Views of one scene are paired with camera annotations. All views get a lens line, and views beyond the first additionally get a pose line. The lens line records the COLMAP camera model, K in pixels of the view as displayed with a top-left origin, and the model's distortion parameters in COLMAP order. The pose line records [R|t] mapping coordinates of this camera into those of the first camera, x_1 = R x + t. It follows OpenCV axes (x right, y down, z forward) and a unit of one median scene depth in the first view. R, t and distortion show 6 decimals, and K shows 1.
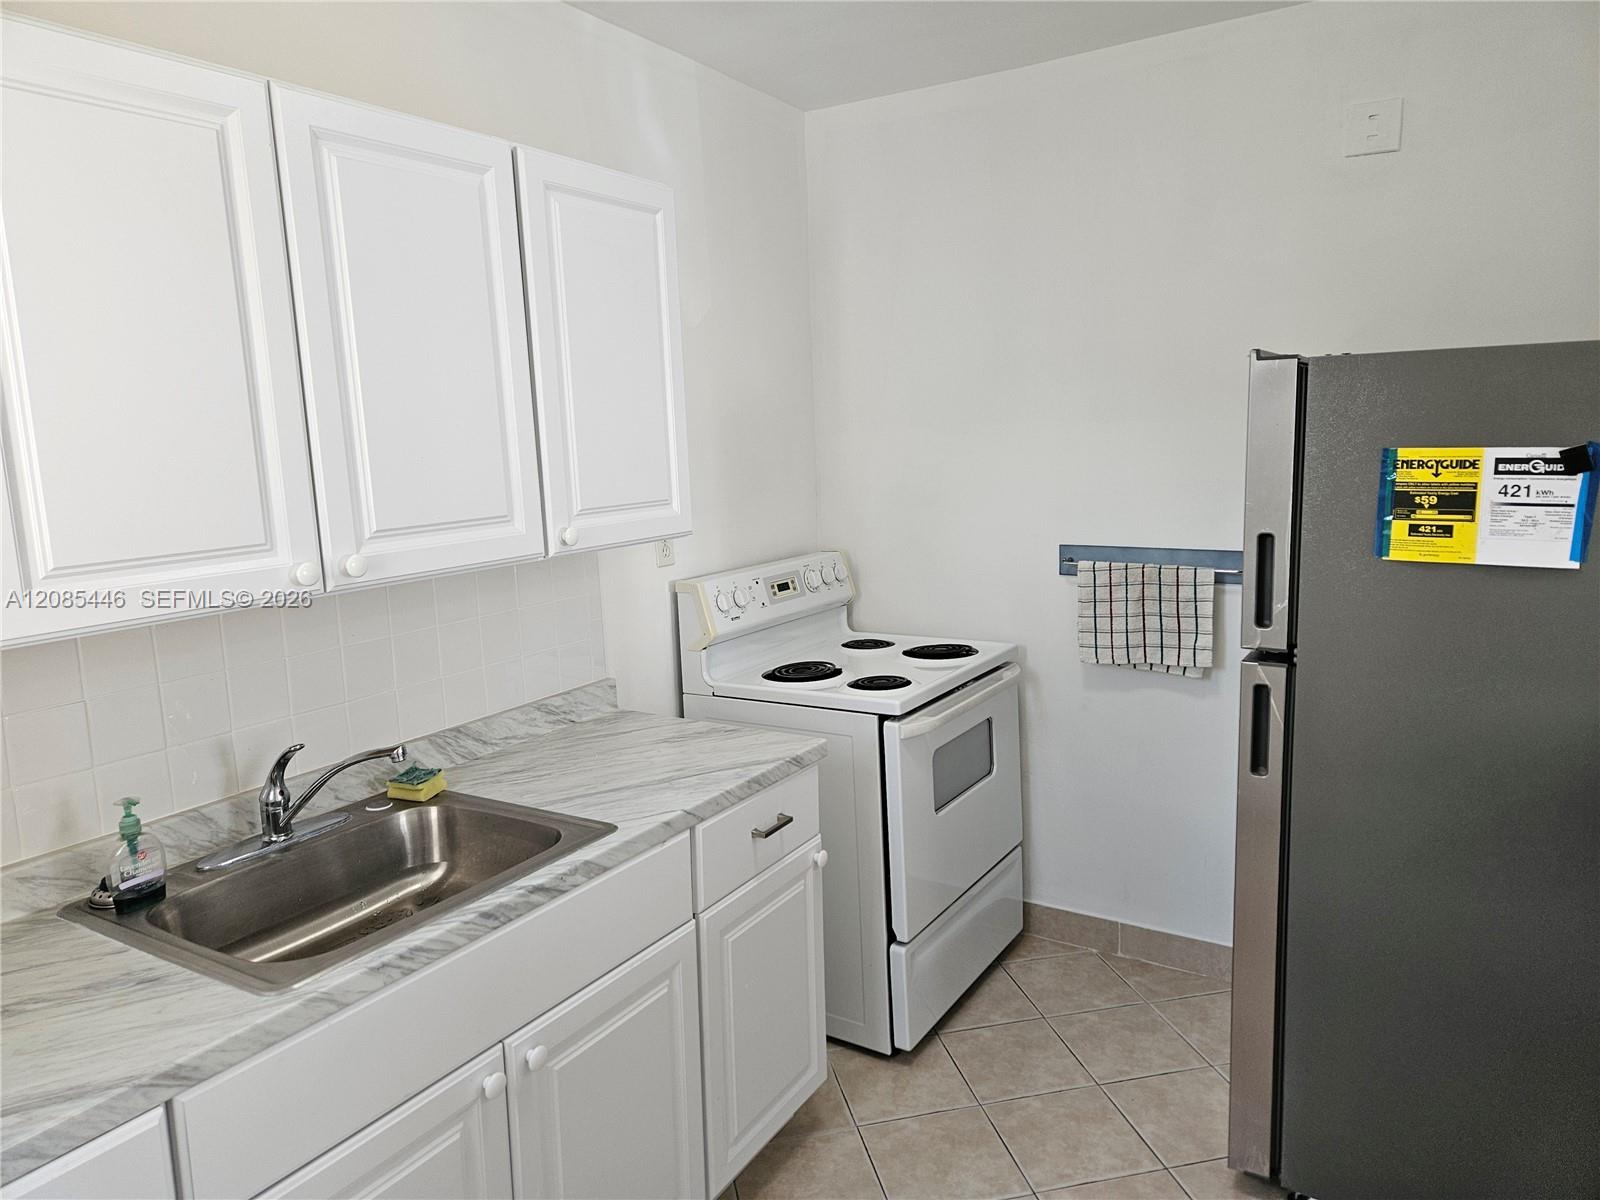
lens RADIAL K [[1065.6, 0, 797.5], [0, 1065.6, 585.1], [0, 0, 1]] dist [0.081551, -0.067538]
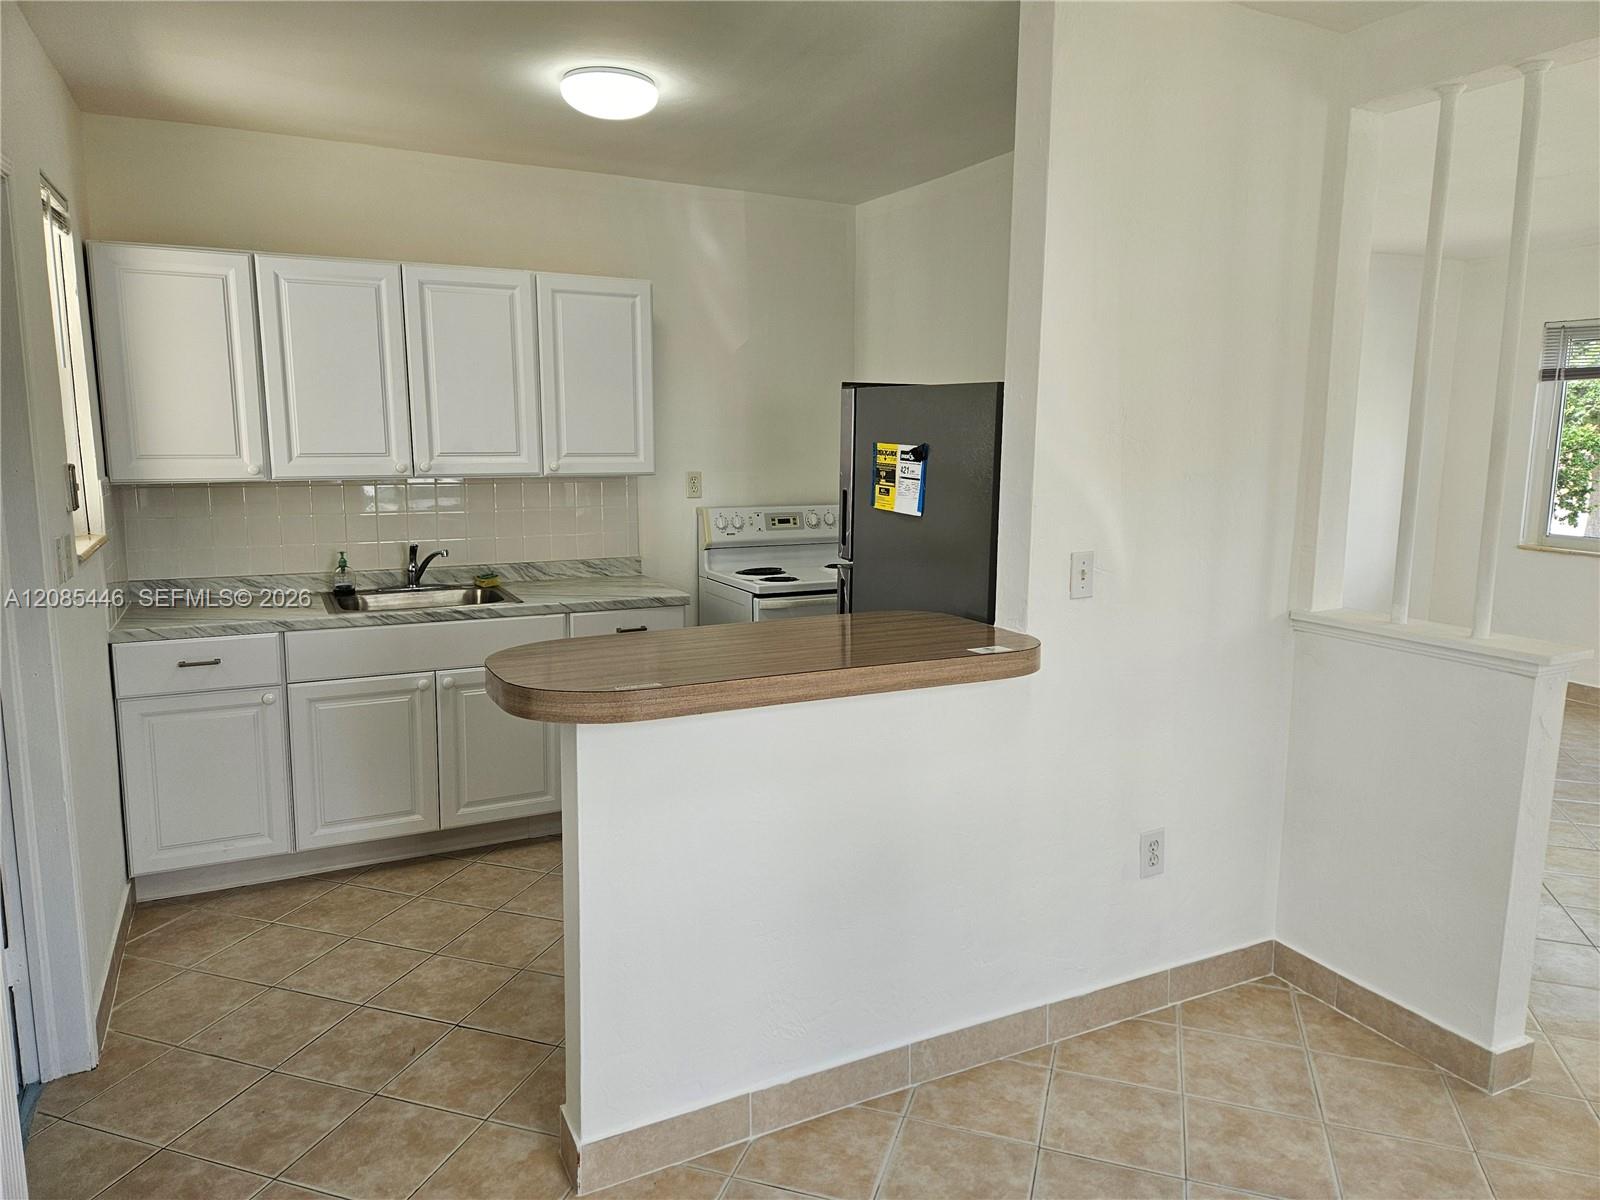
lens RADIAL K [[1065.6, 0, 811.7], [0, 1065.6, 580.9], [0, 0, 1]] dist [0.081551, -0.067538]
pose [[0.857279, 0.116864, -0.501414, 1.353793], [-0.112278, 0.992894, 0.039447, 0.037599], [0.502461, 0.022481, 0.864308, -0.523671]]
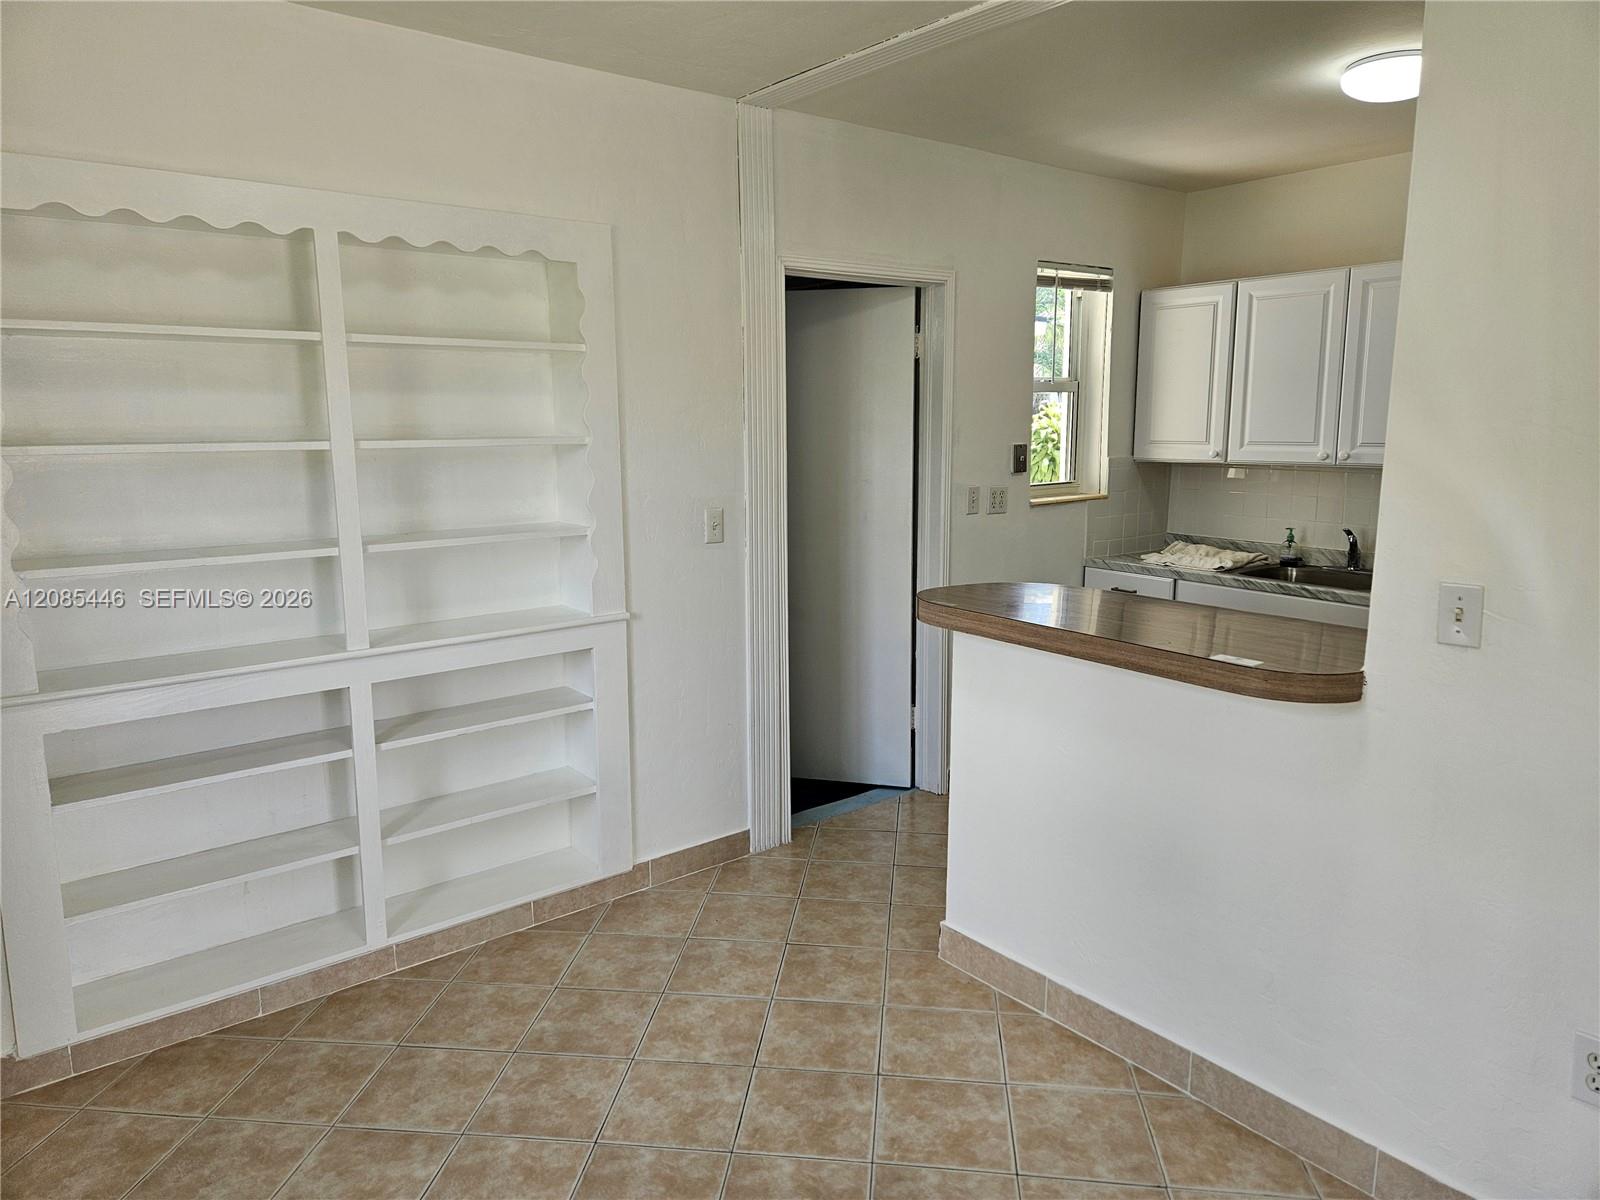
lens RADIAL K [[1065.6, 0, 808.3], [0, 1065.6, 580.3], [0, 0, 1]] dist [0.081551, -0.067538]
pose [[-0.325731, 0.183306, -0.927523, 2.133092], [-0.124280, 0.964212, 0.234202, -0.155621], [0.937259, 0.191559, -0.291292, 0.571328]]
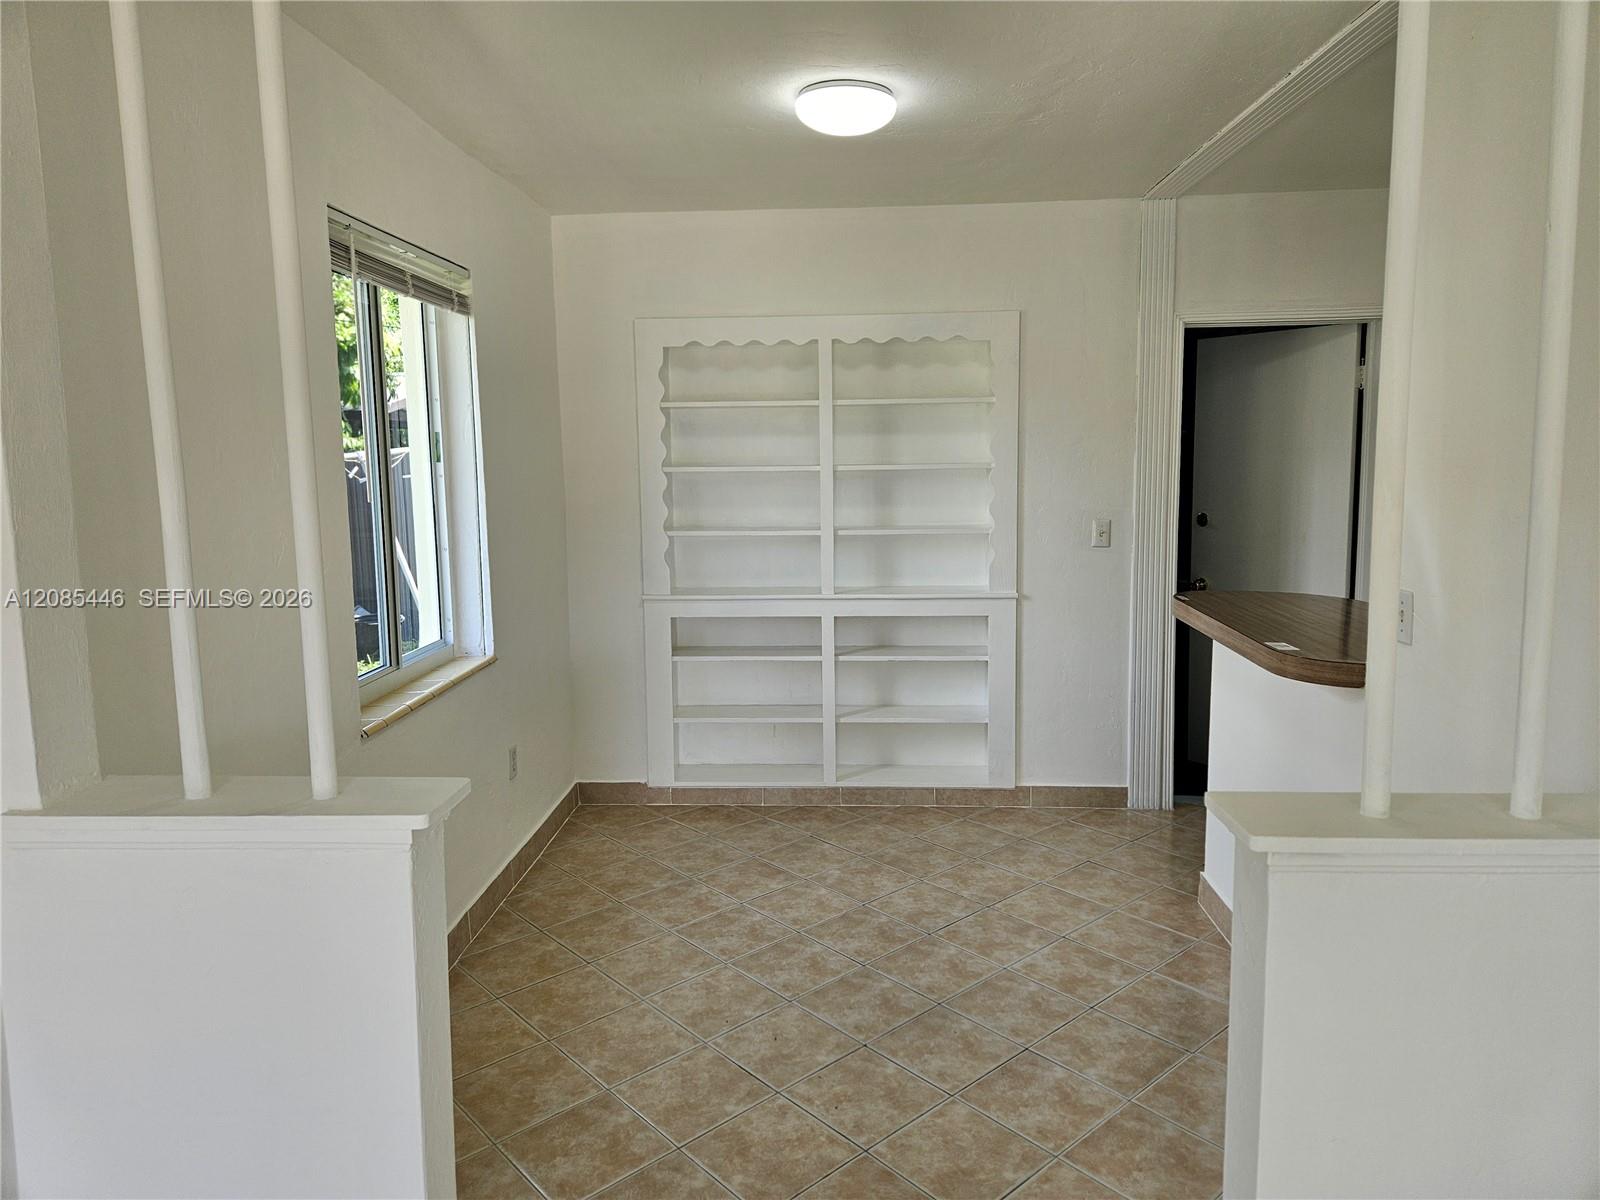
lens RADIAL K [[1065.6, 0, 799.1], [0, 1065.6, 565.8], [0, 0, 1]] dist [0.081551, -0.067538]
pose [[-0.872909, 0.099561, -0.477617, 2.153467], [-0.030187, 0.966060, 0.256548, -0.309760], [0.486949, 0.238361, -0.840277, 1.555209]]
